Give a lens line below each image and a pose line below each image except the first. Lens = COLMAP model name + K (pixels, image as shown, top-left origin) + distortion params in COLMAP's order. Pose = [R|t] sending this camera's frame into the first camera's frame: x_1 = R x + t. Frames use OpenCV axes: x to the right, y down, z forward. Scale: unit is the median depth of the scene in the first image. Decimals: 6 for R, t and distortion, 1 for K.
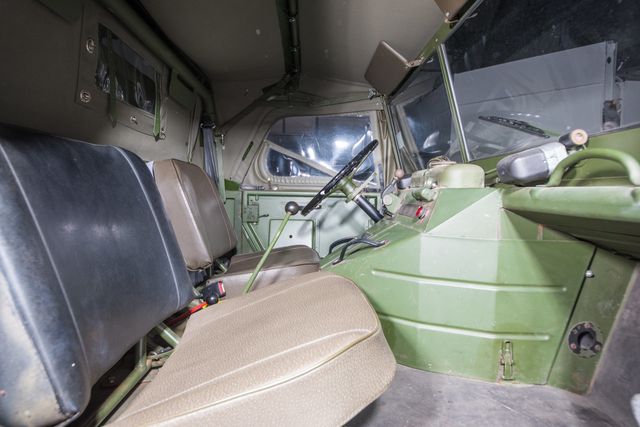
lens RADIAL K [[378.8, 0, 307.2], [0, 378.8, 198.7], [0, 0, 1]] dist [0.054027, -0.039938]
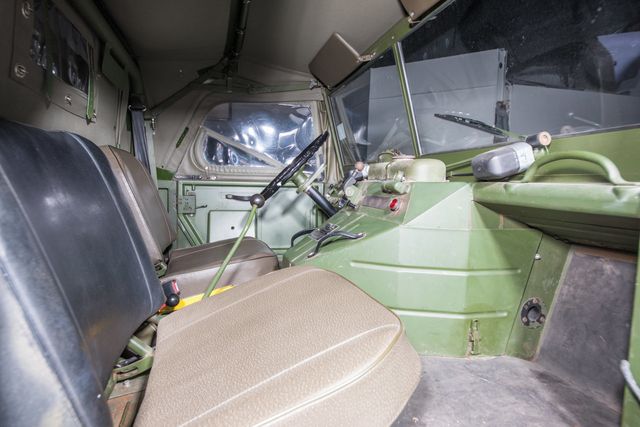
lens RADIAL K [[378.8, 0, 307.2], [0, 378.8, 198.7], [0, 0, 1]] dist [0.054027, -0.039938]
pose [[0.972659, -0.009908, 0.232025, -0.173479], [0.001838, 0.999387, 0.034968, -0.017310], [-0.232229, -0.033585, 0.972081, 0.038032]]
